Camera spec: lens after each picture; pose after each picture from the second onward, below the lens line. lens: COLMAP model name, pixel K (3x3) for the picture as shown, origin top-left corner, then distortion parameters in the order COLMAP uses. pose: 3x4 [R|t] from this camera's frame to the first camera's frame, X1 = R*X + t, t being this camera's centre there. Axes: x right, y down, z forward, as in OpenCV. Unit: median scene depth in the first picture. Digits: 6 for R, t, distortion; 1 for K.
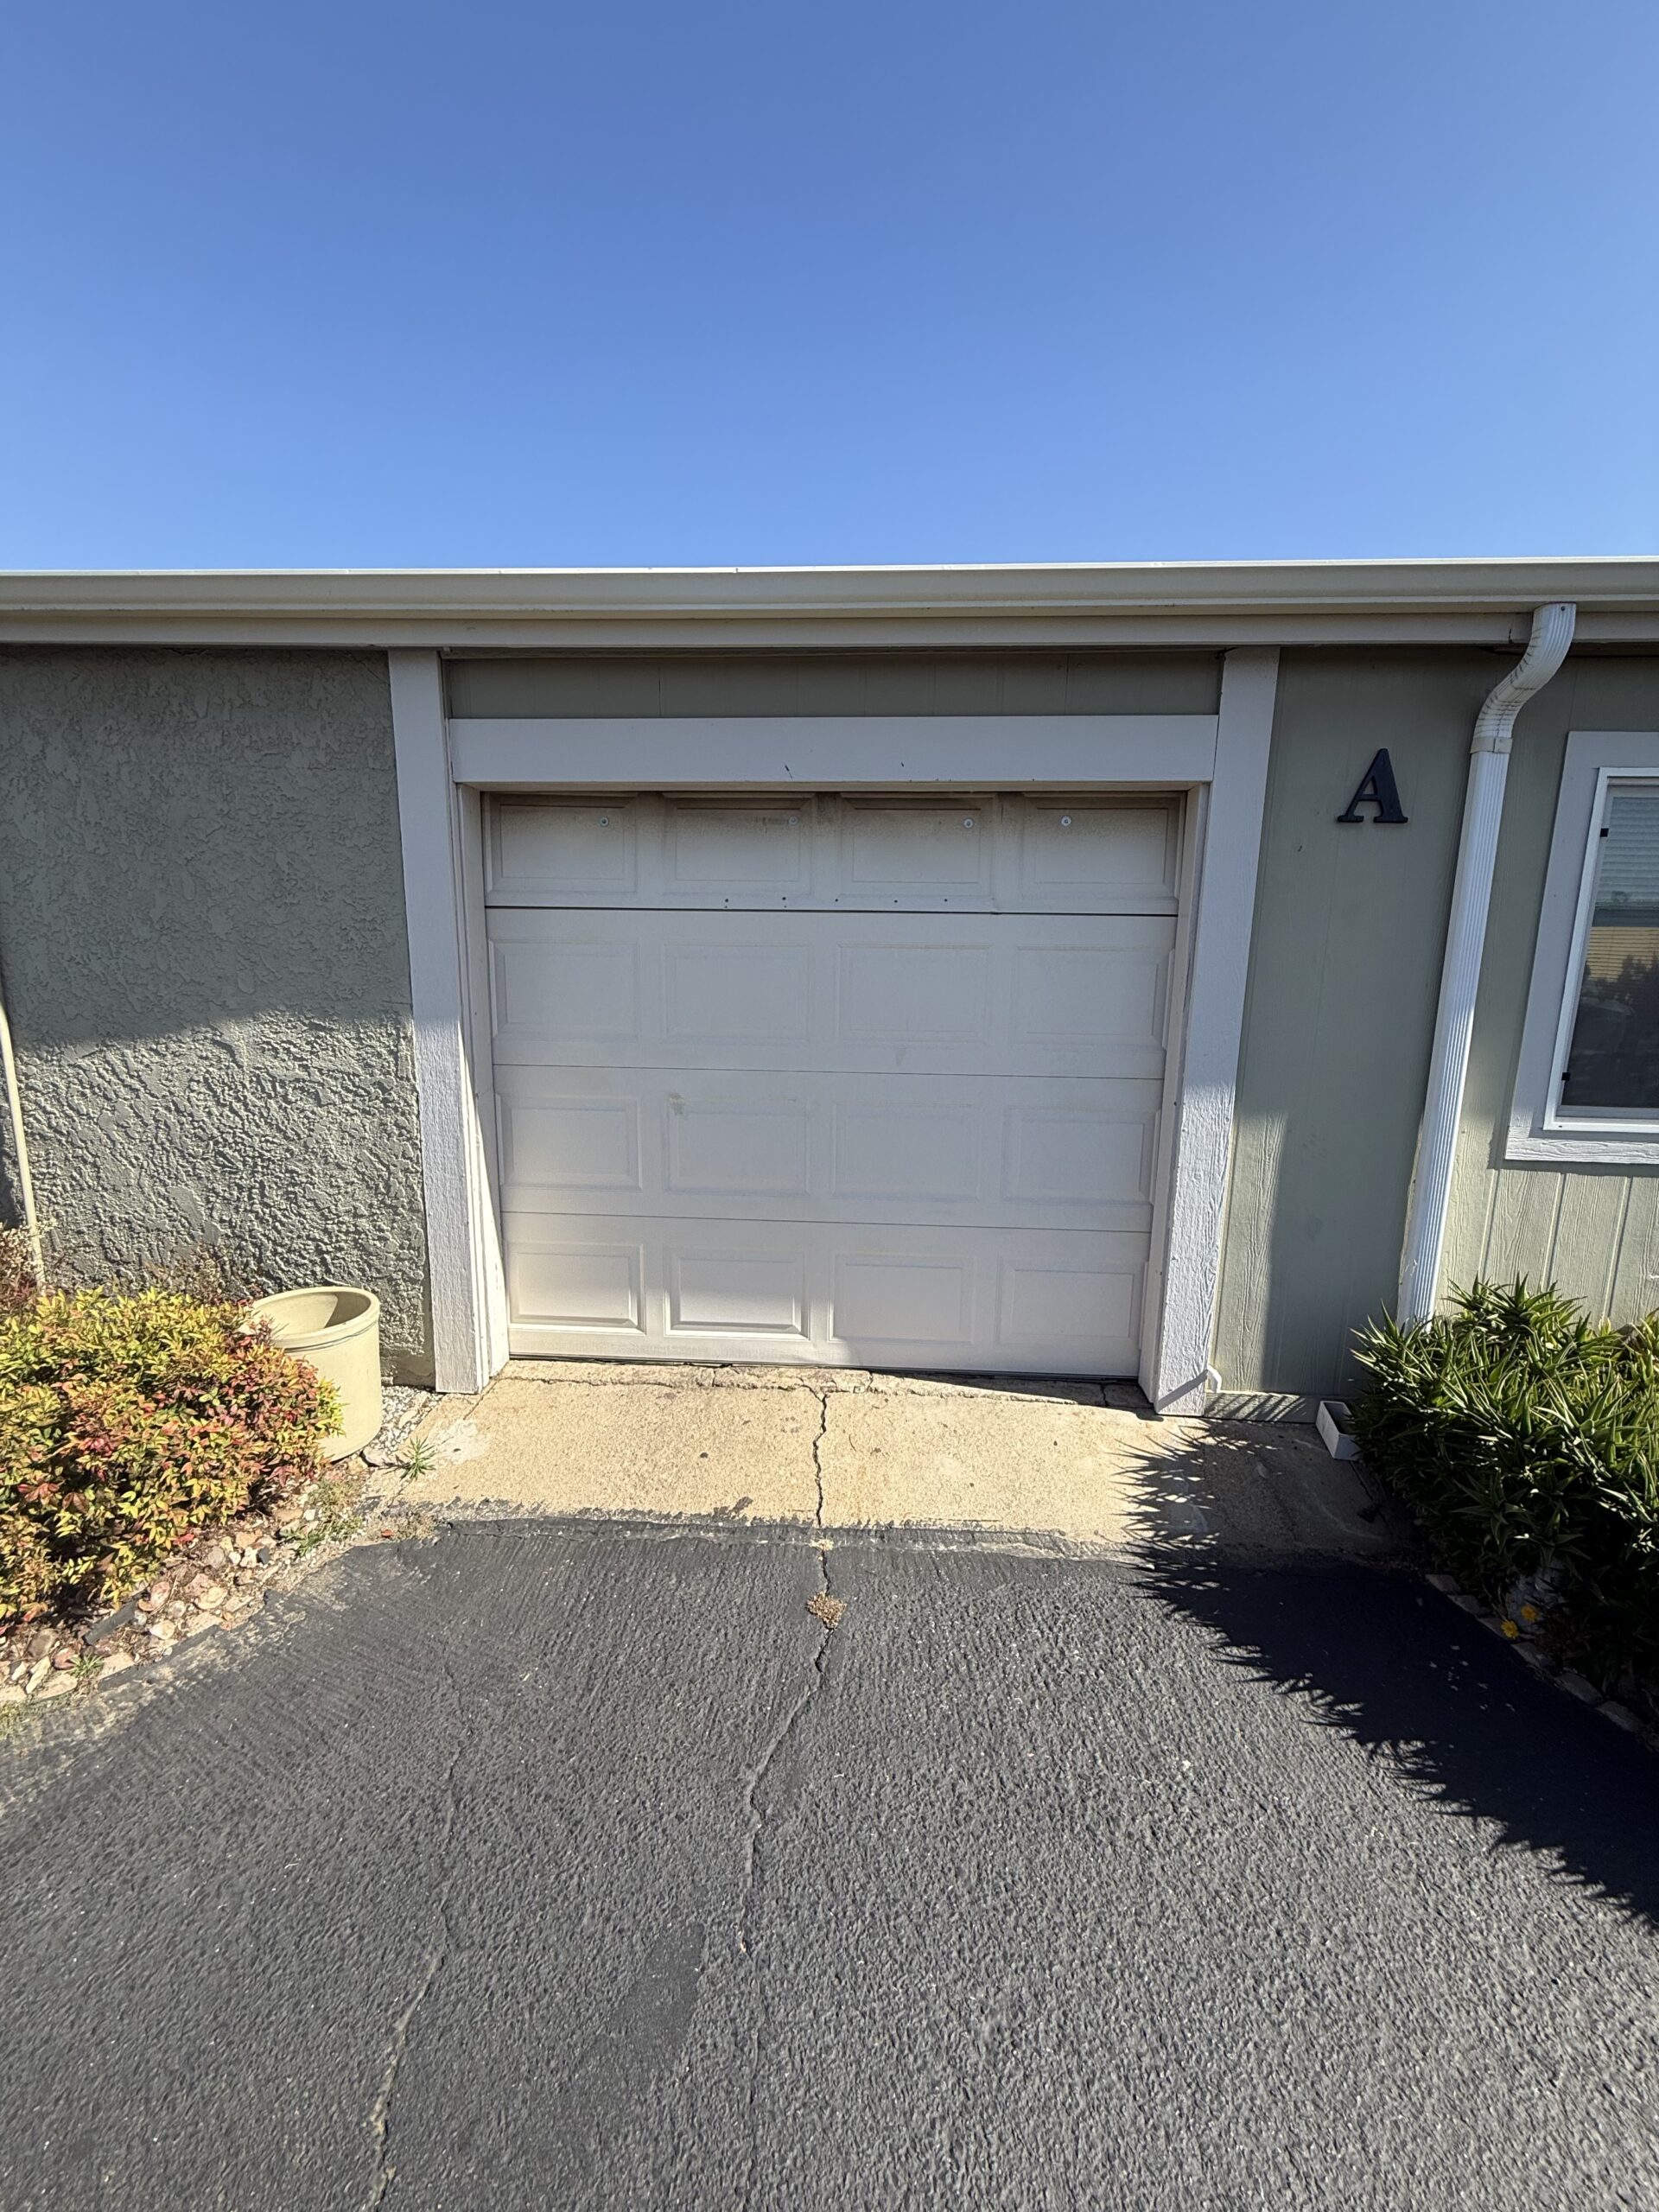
lens RADIAL K [[876.9, 0, 826.4], [0, 876.9, 1103.2], [0, 0, 1]] dist [0.004276, -0.001379]
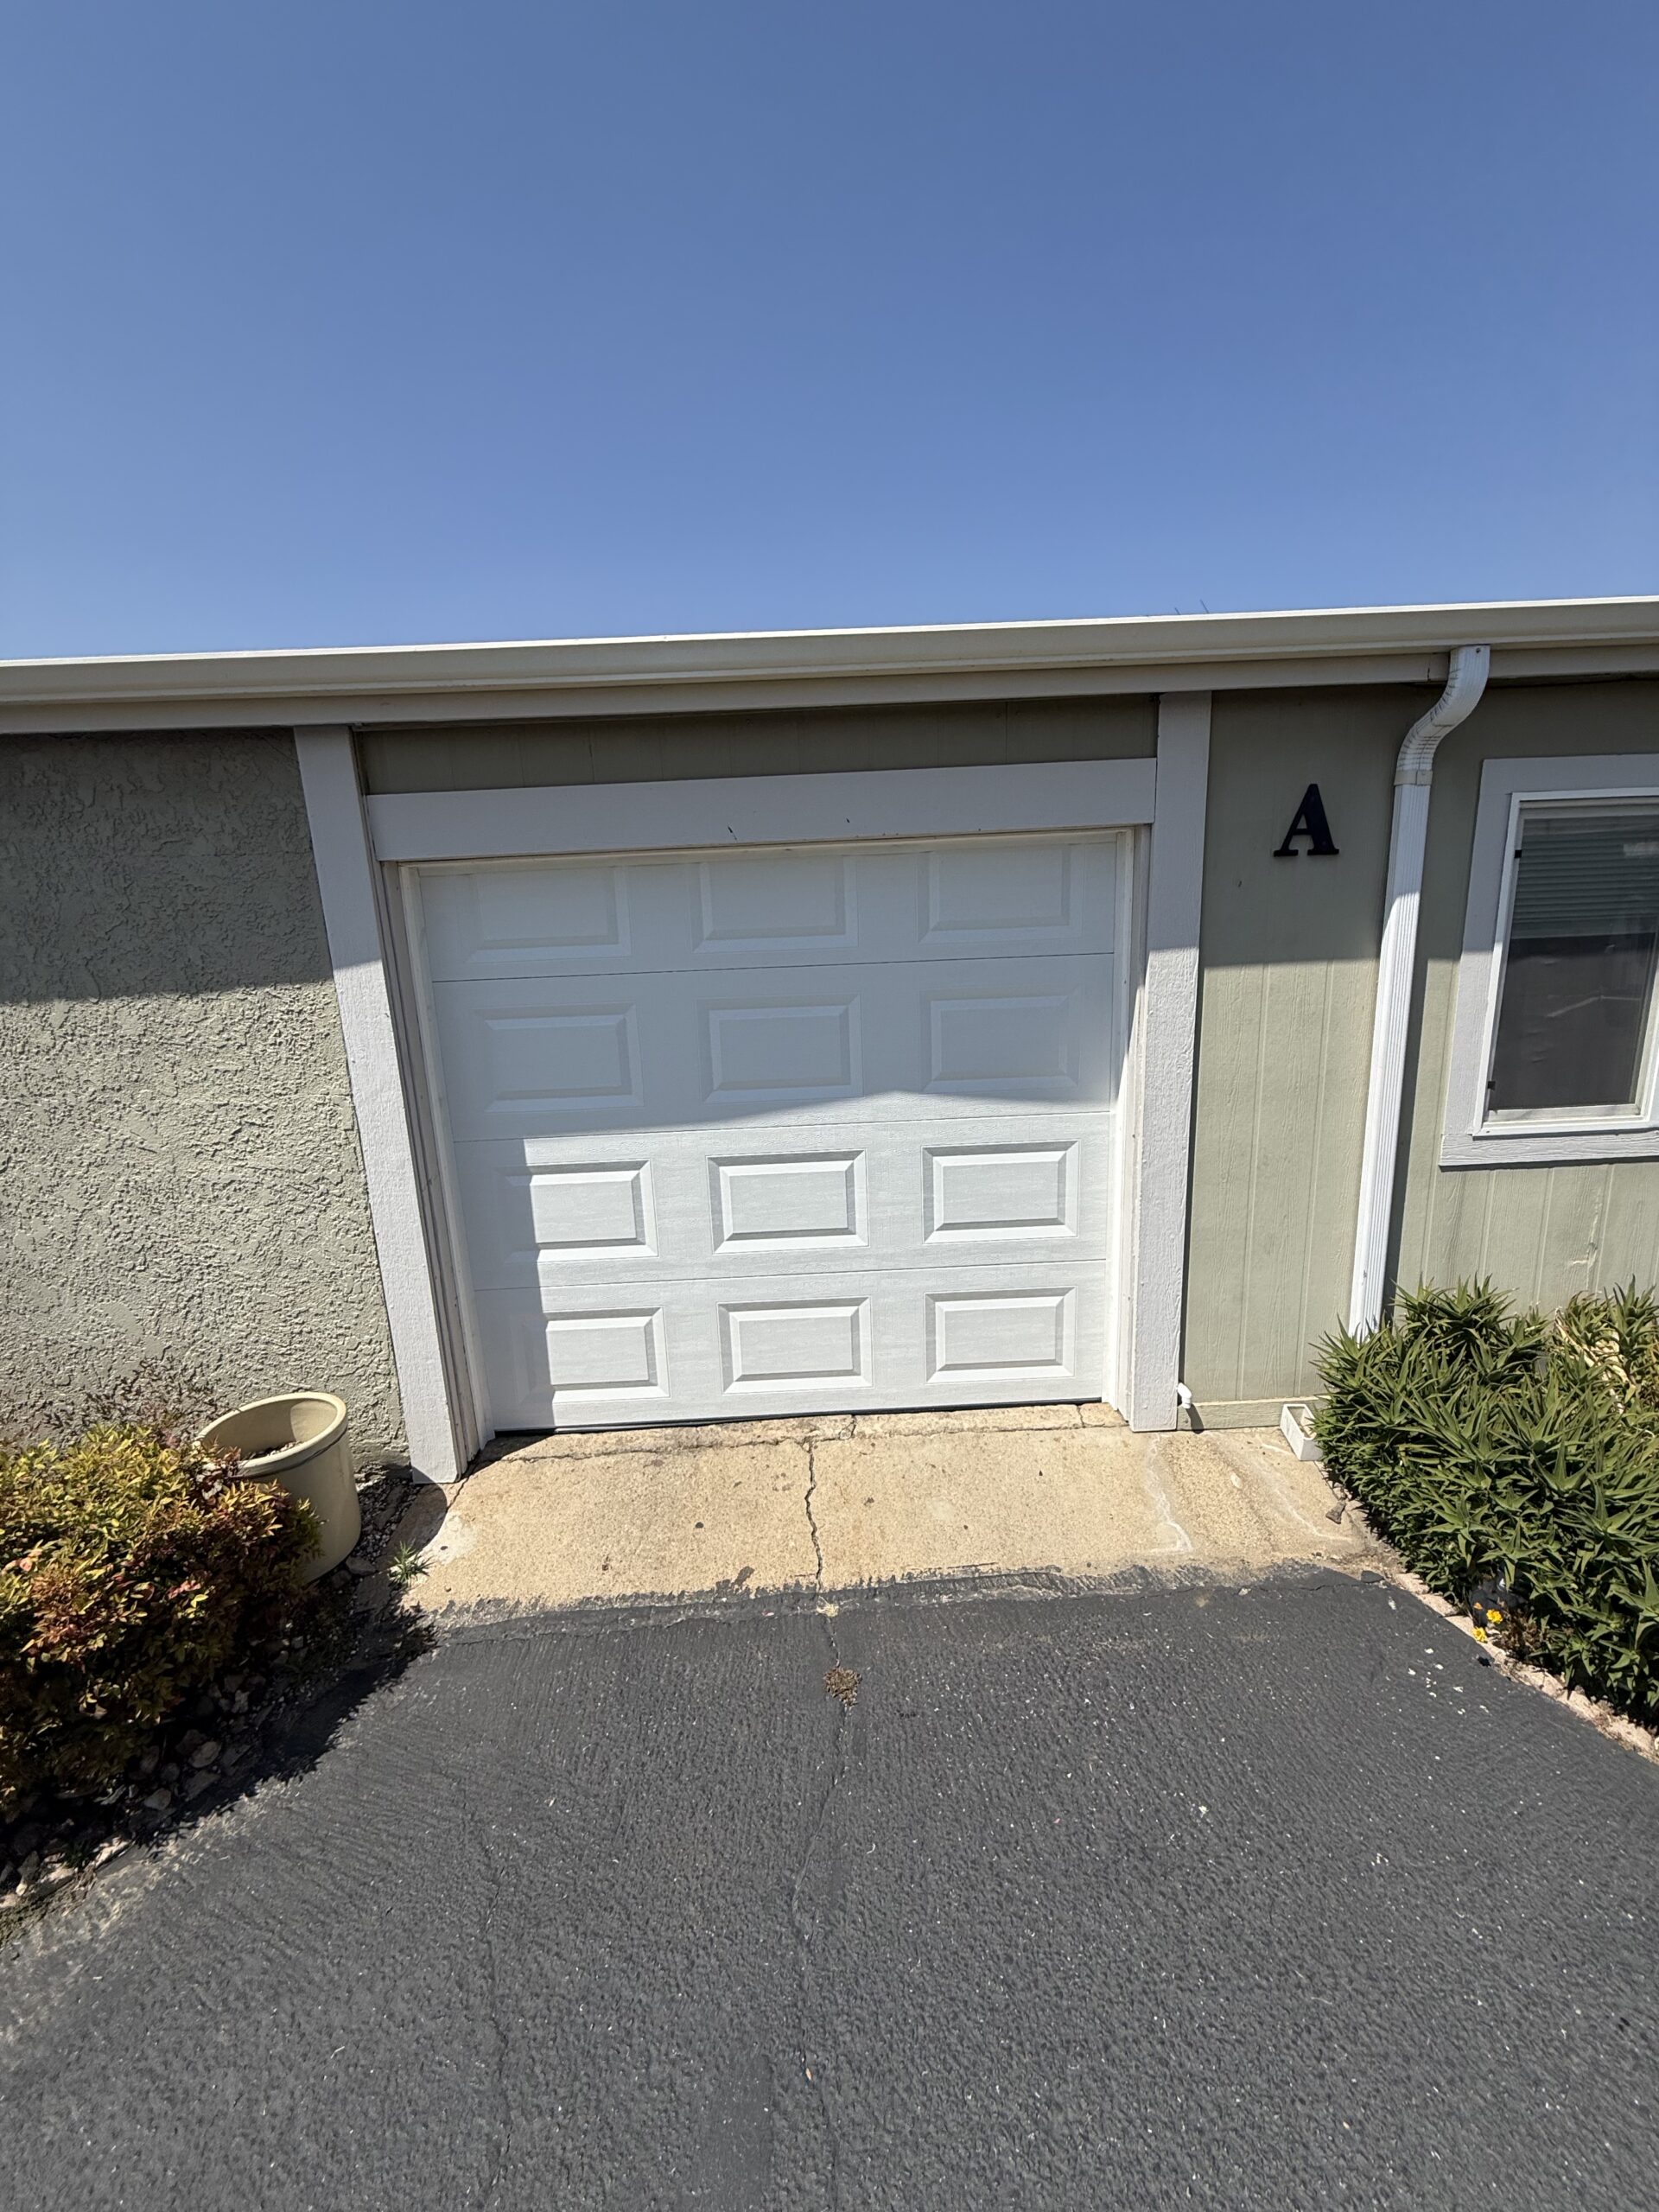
lens RADIAL K [[876.9, 0, 827.3], [0, 876.9, 1110.6], [0, 0, 1]] dist [0.004276, -0.001379]
pose [[0.994100, -0.076488, 0.076914, -0.038066], [0.073608, 0.996501, 0.039605, -0.105383], [-0.079674, -0.033709, 0.996251, 0.011070]]
